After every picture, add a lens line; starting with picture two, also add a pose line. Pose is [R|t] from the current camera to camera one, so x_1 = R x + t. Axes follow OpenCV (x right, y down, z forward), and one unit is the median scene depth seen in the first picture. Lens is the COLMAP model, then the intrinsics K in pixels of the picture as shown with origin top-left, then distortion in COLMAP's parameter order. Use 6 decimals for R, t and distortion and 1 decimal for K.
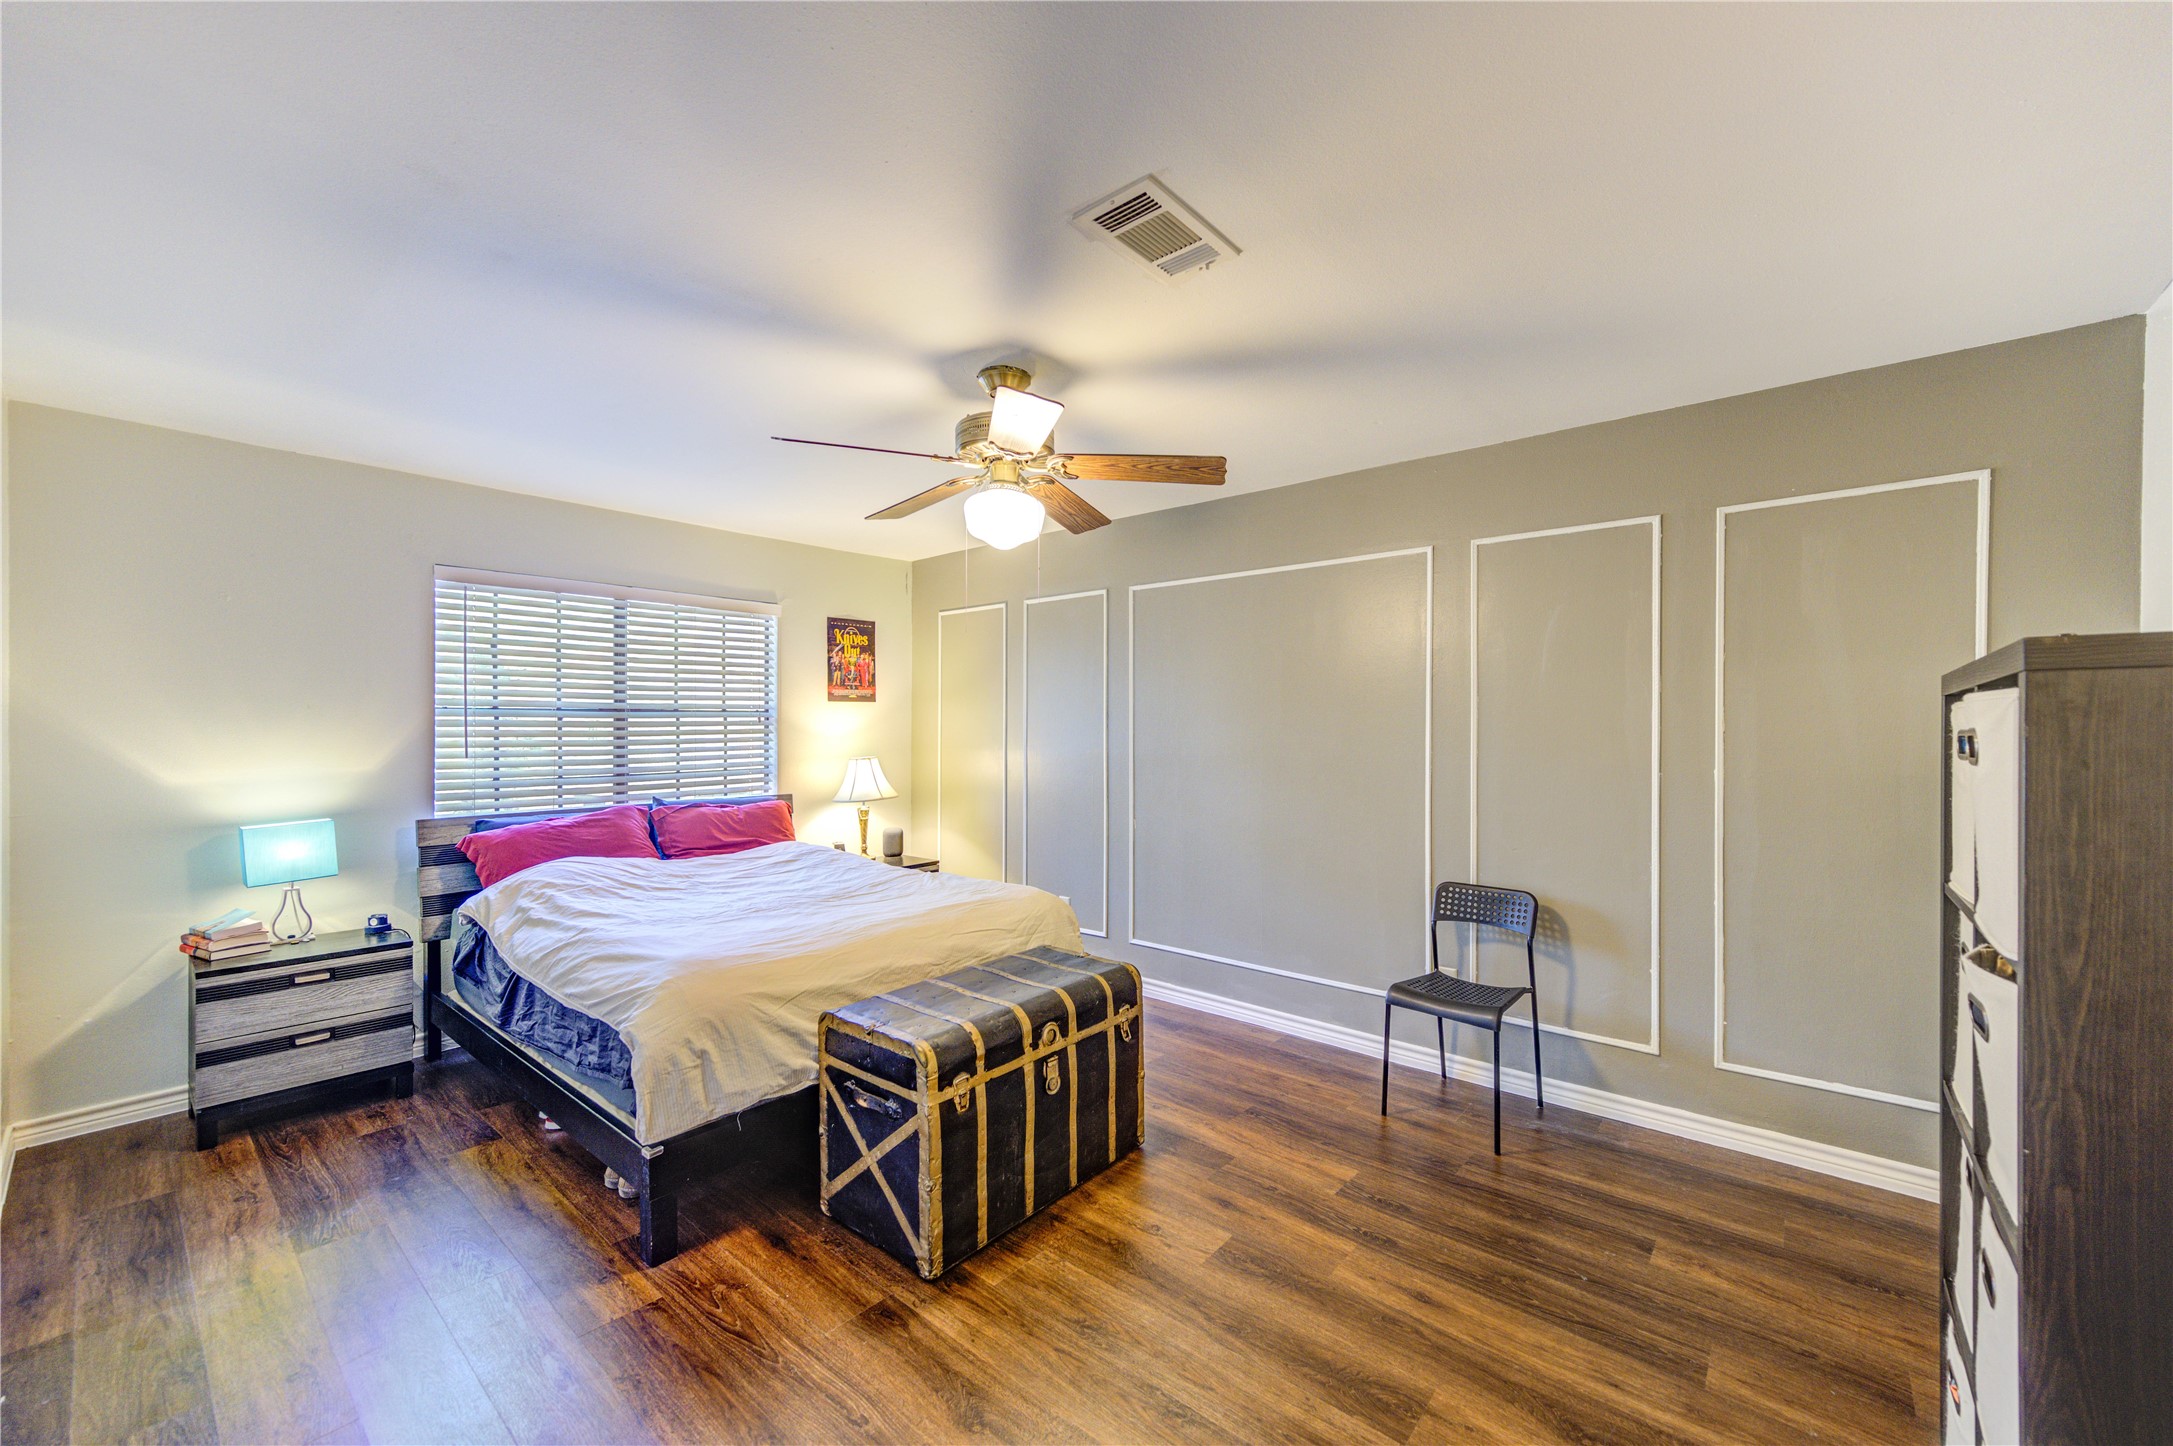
lens RADIAL K [[848.6, 0, 1098.6], [0, 848.6, 722.0], [0, 0, 1]] dist [0.003348, -0.000331]
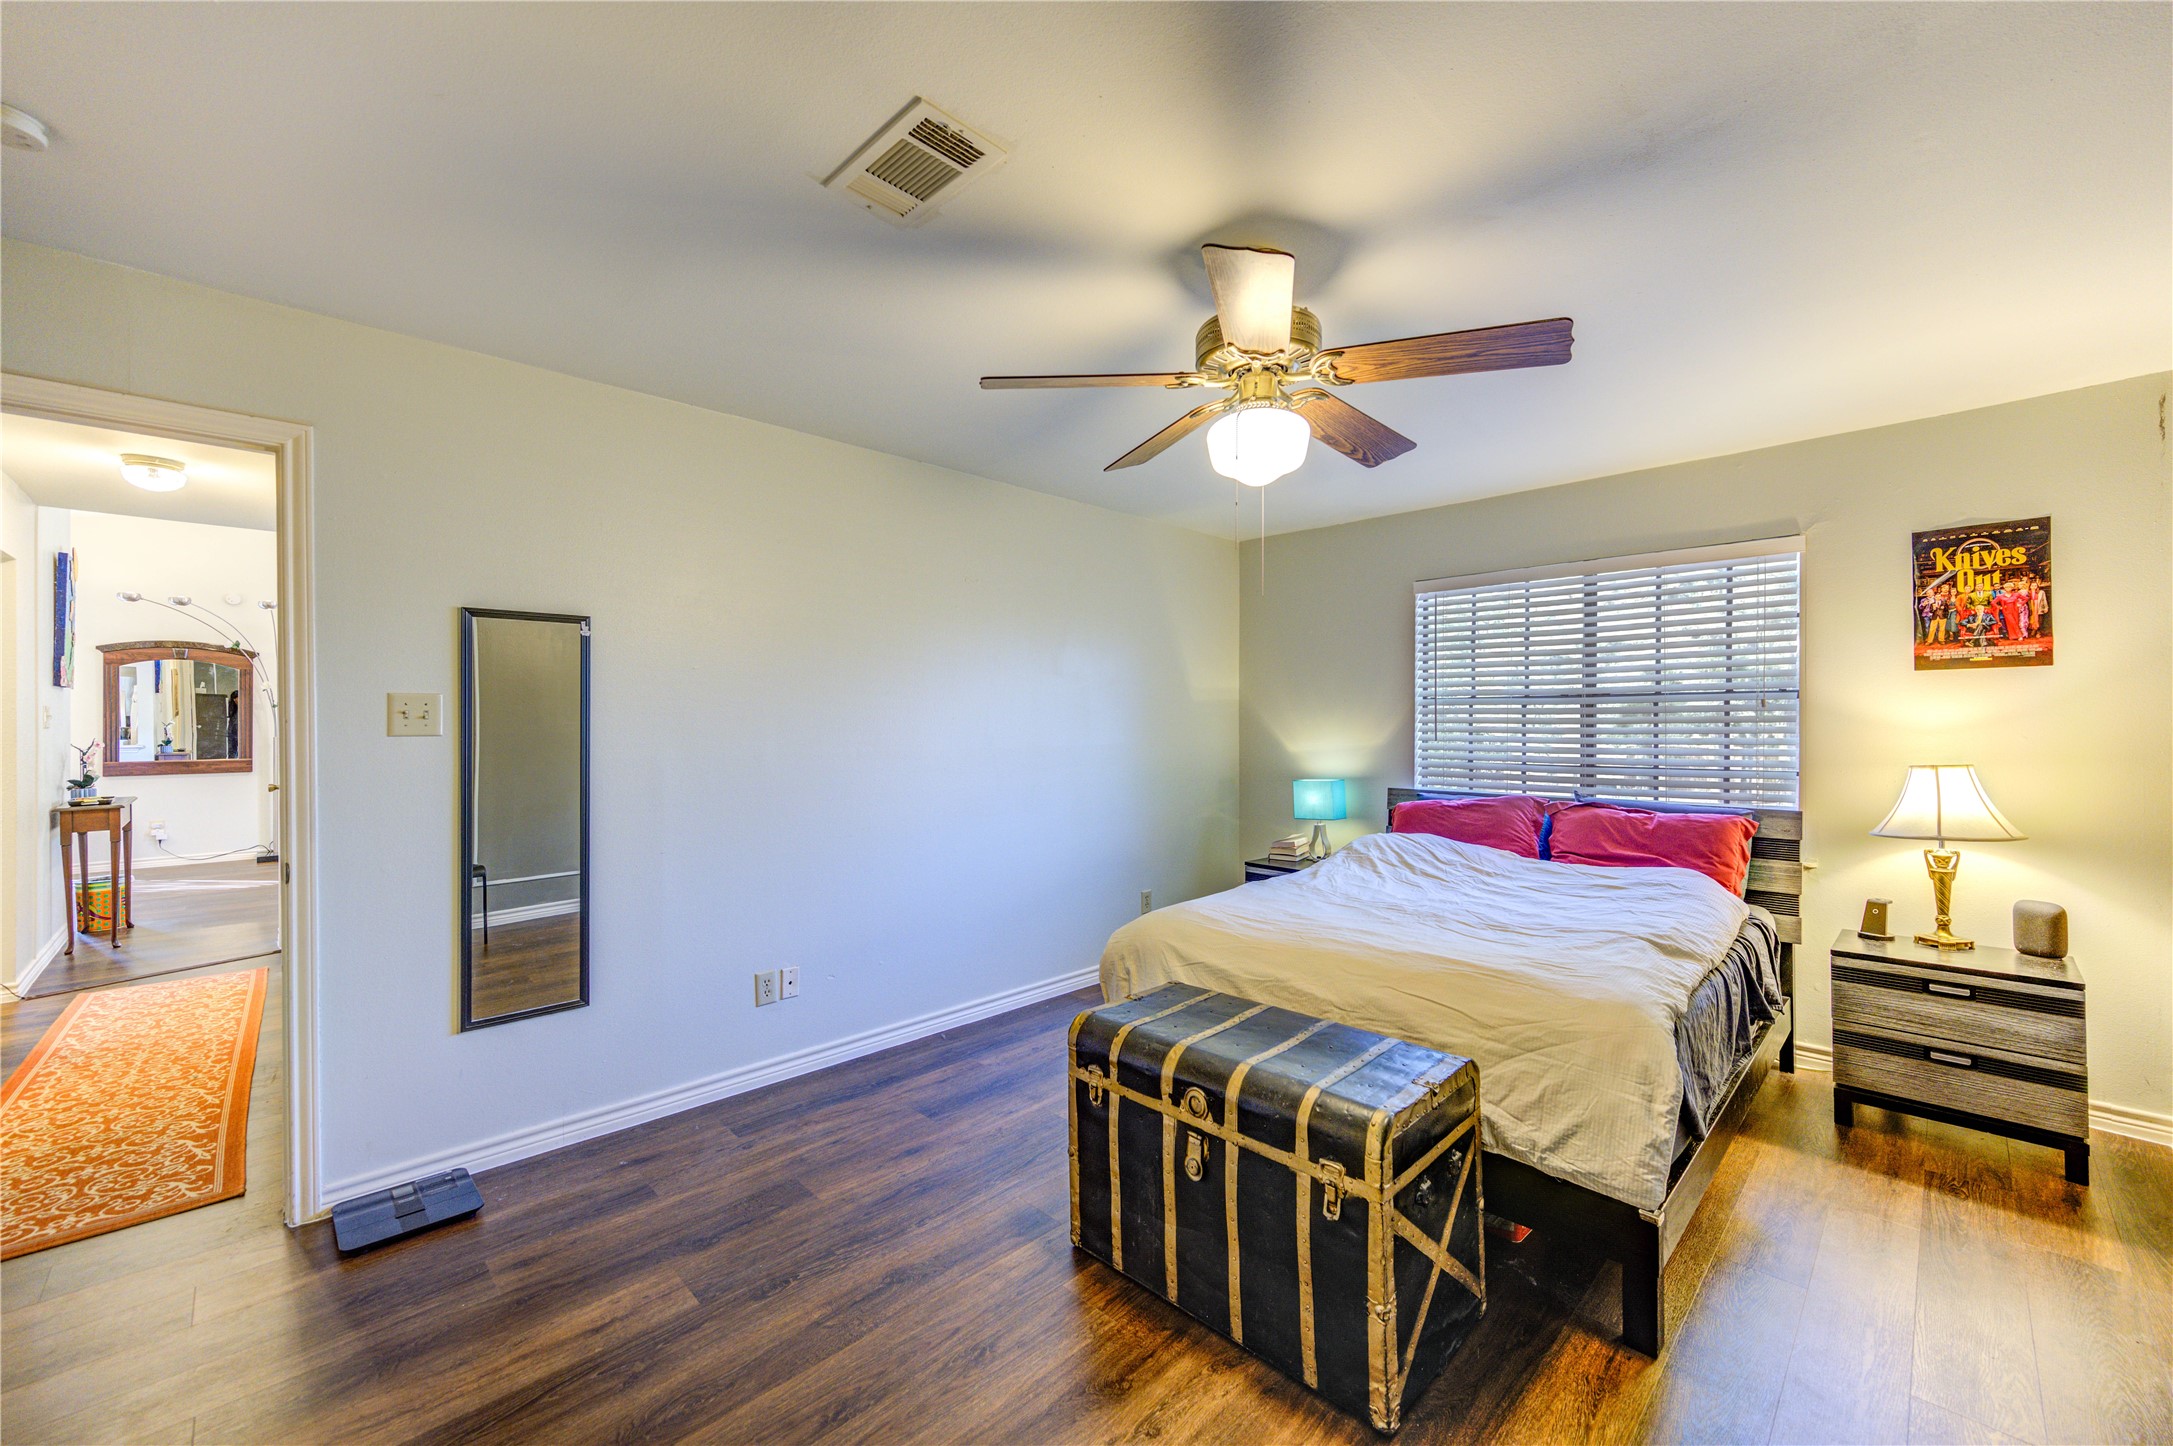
lens RADIAL K [[848.6, 0, 1075.9], [0, 848.6, 711.8], [0, 0, 1]] dist [0.003348, -0.000331]
pose [[-0.096403, -0.006380, -0.995322, 0.418589], [0.006791, 0.999952, -0.007067, 0.006638], [0.995319, -0.007441, -0.096355, 0.550261]]
